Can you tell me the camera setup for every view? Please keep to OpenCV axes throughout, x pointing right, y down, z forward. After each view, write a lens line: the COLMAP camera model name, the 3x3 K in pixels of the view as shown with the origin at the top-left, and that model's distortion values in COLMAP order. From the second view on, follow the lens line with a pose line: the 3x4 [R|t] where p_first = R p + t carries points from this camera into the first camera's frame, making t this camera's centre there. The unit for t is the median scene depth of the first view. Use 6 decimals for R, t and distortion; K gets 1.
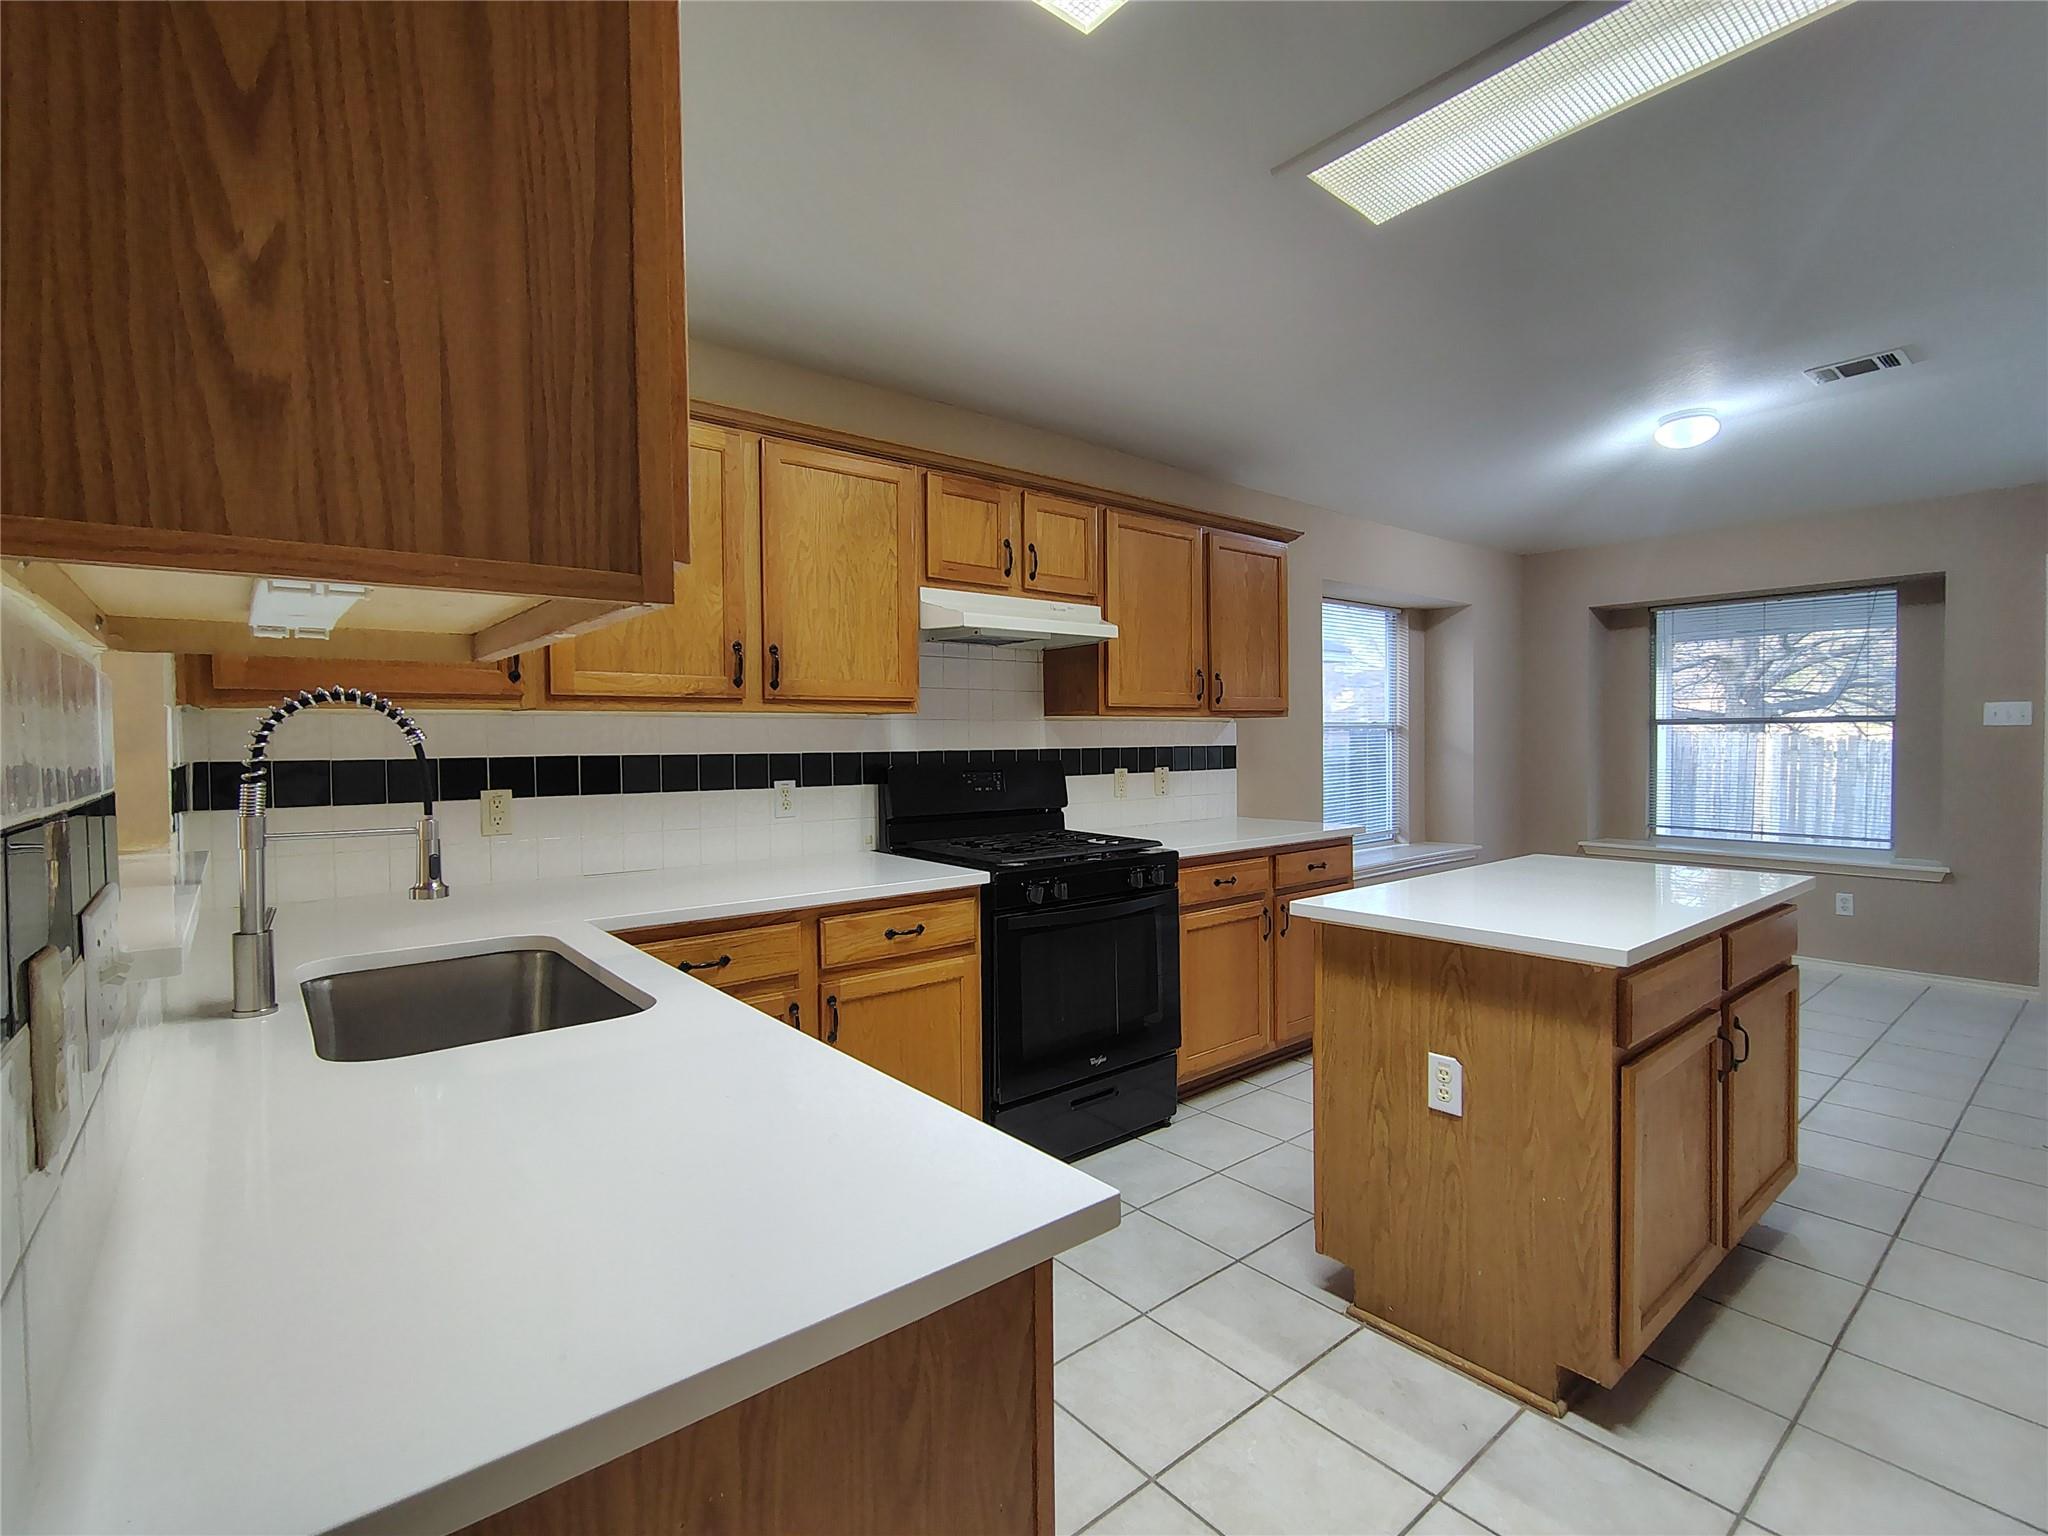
lens RADIAL K [[961.3, 0, 1039.8], [0, 961.3, 766.6], [0, 0, 1]] dist [-0.005822, -0.000209]
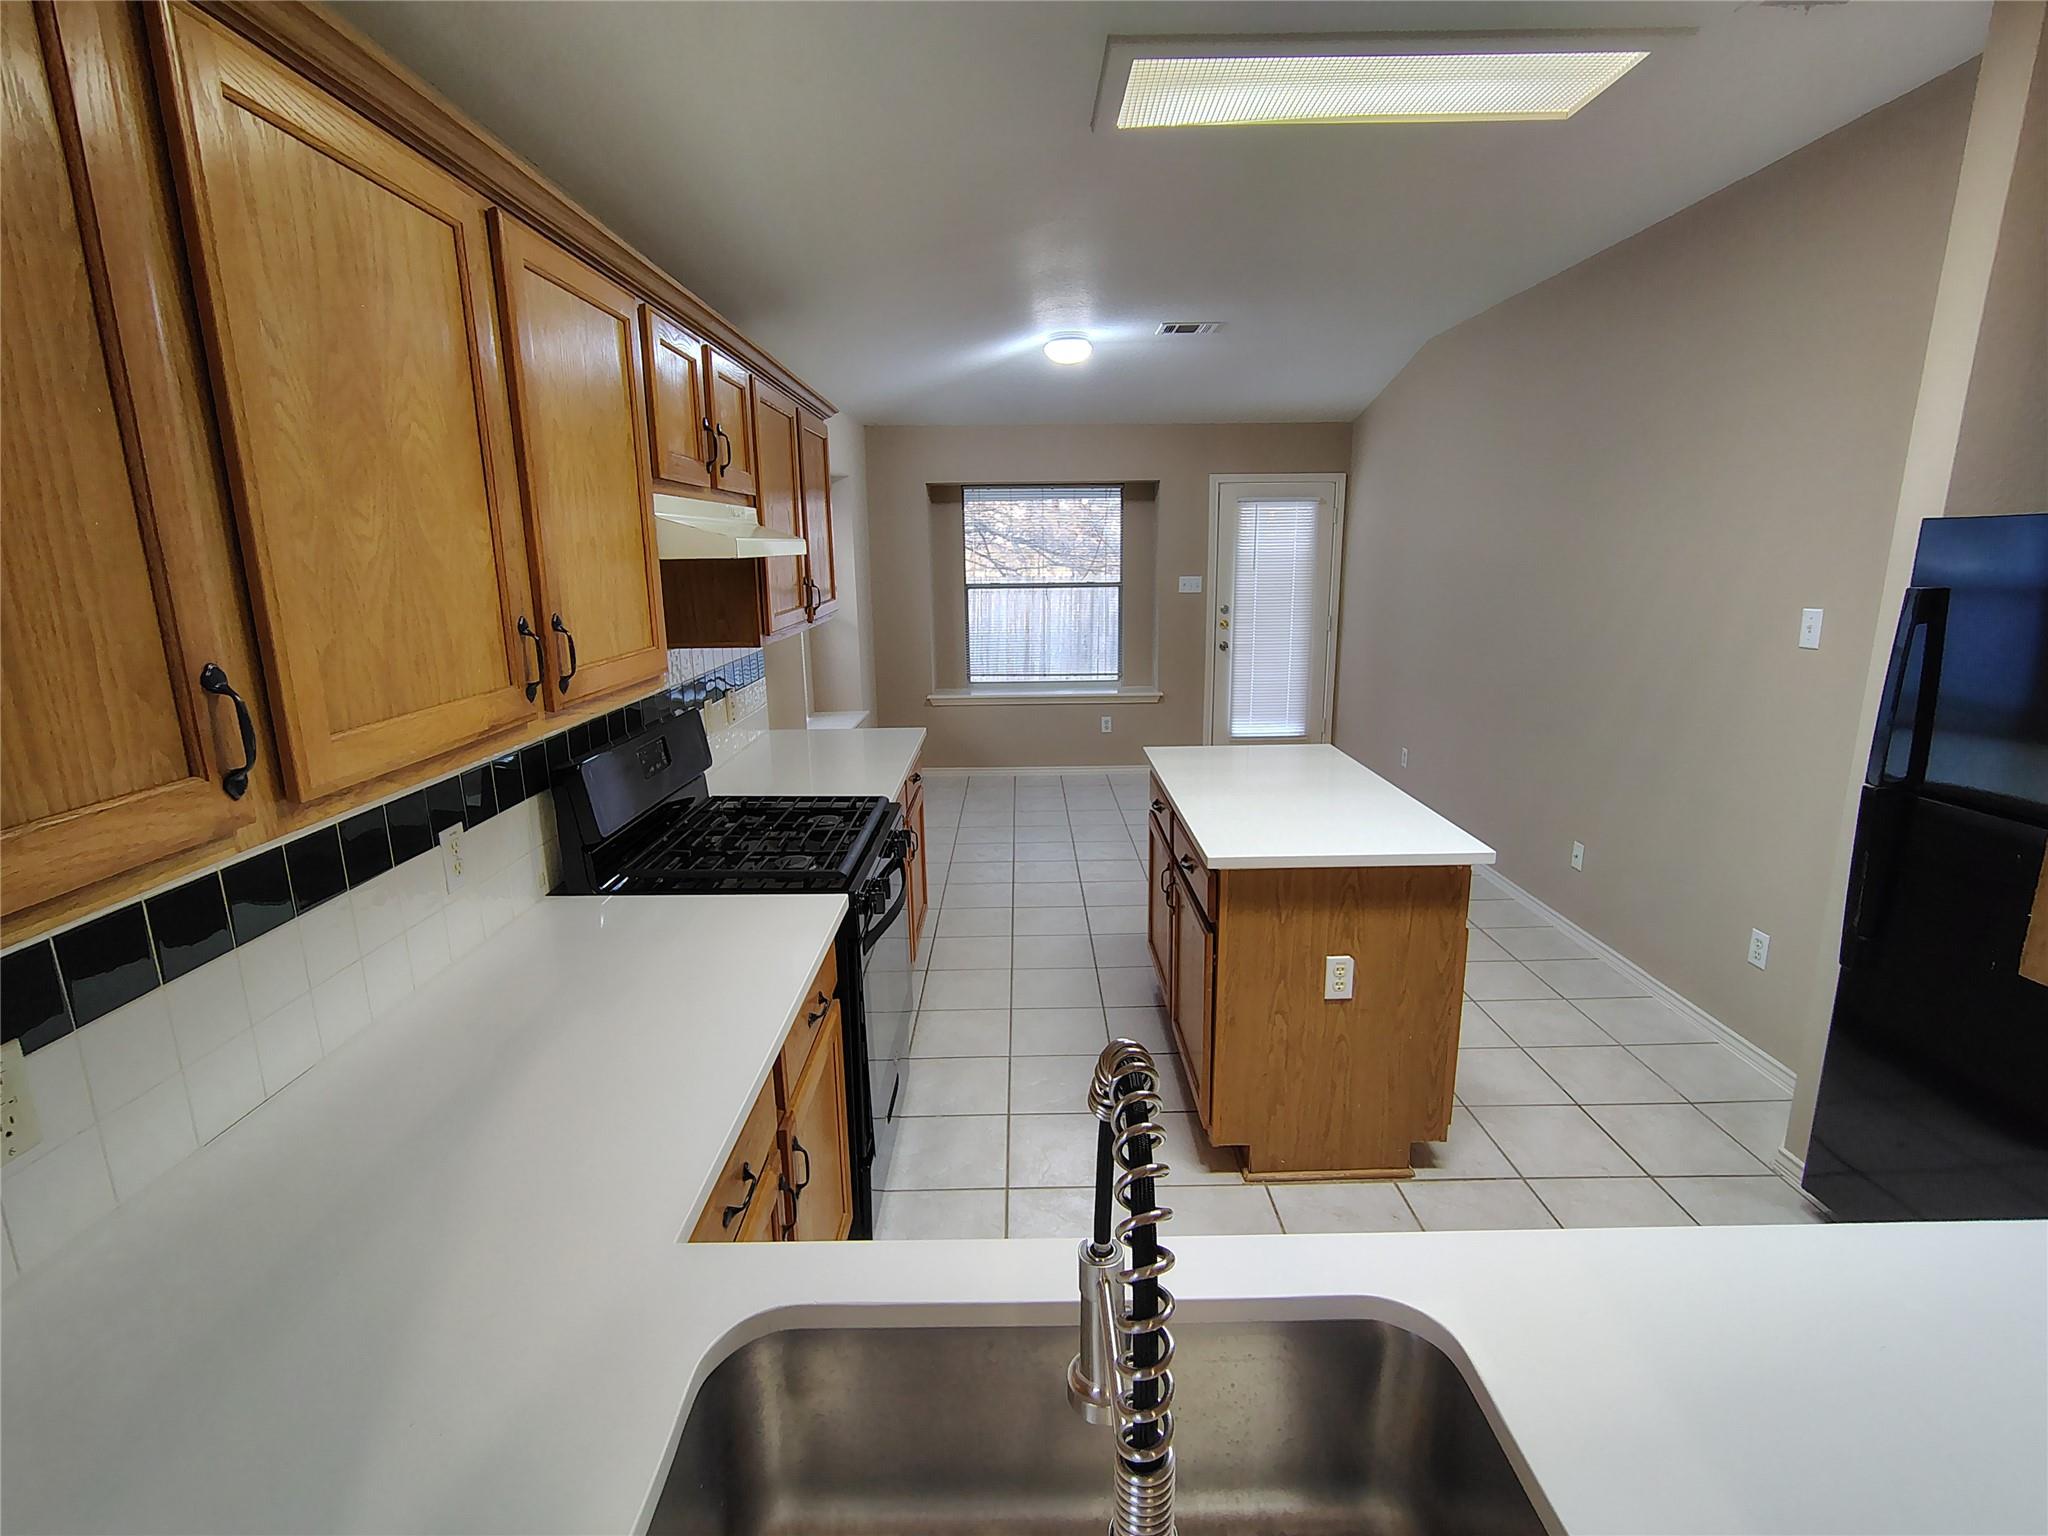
lens RADIAL K [[961.3, 0, 1030.6], [0, 961.3, 766.3], [0, 0, 1]] dist [-0.005822, -0.000209]
pose [[0.632330, -0.169714, 0.755880, -0.518221], [0.026169, 0.979831, 0.198105, -0.137771], [-0.774257, -0.105487, 0.624019, 0.409515]]
